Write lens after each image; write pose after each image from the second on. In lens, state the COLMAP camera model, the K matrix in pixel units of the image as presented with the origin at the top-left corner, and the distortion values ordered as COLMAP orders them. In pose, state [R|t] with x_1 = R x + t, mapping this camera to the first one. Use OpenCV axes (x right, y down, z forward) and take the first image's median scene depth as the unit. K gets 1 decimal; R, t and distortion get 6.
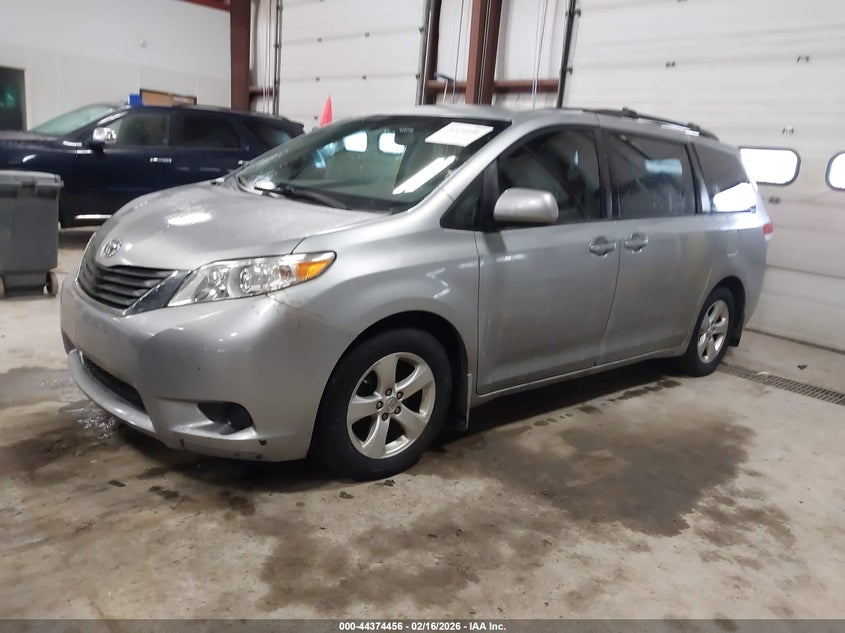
lens RADIAL K [[661.4, 0, 422.5], [0, 661.4, 316.5], [0, 0, 1]] dist [0.062332, -0.003727]
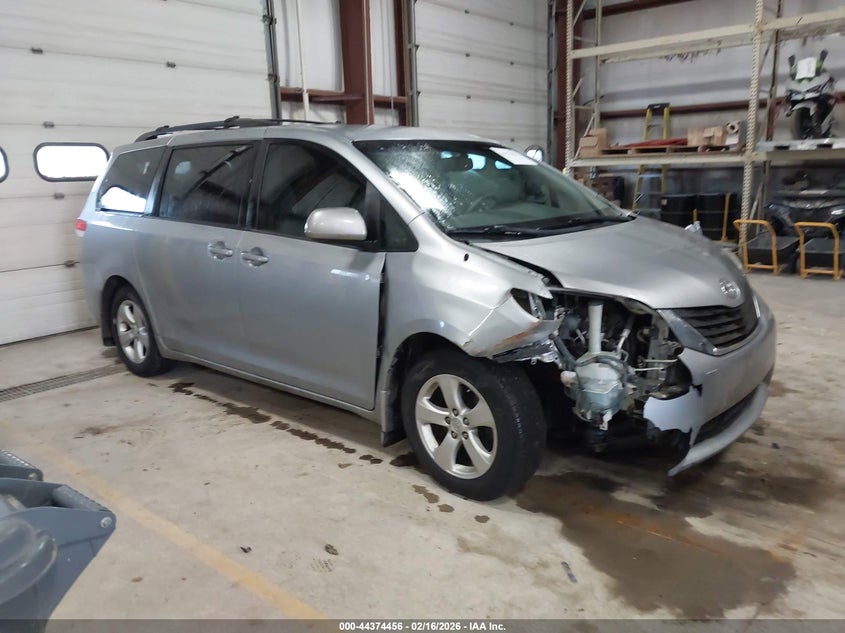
lens RADIAL K [[665.1, 0, 433.8], [0, 665.1, 314.6], [0, 0, 1]] dist [0.004629, 0.003722]
pose [[-0.125229, -0.293981, 0.947572, -0.208236], [0.245162, 0.916302, 0.316680, -0.074118], [-0.961360, 0.271967, -0.042675, 0.224741]]
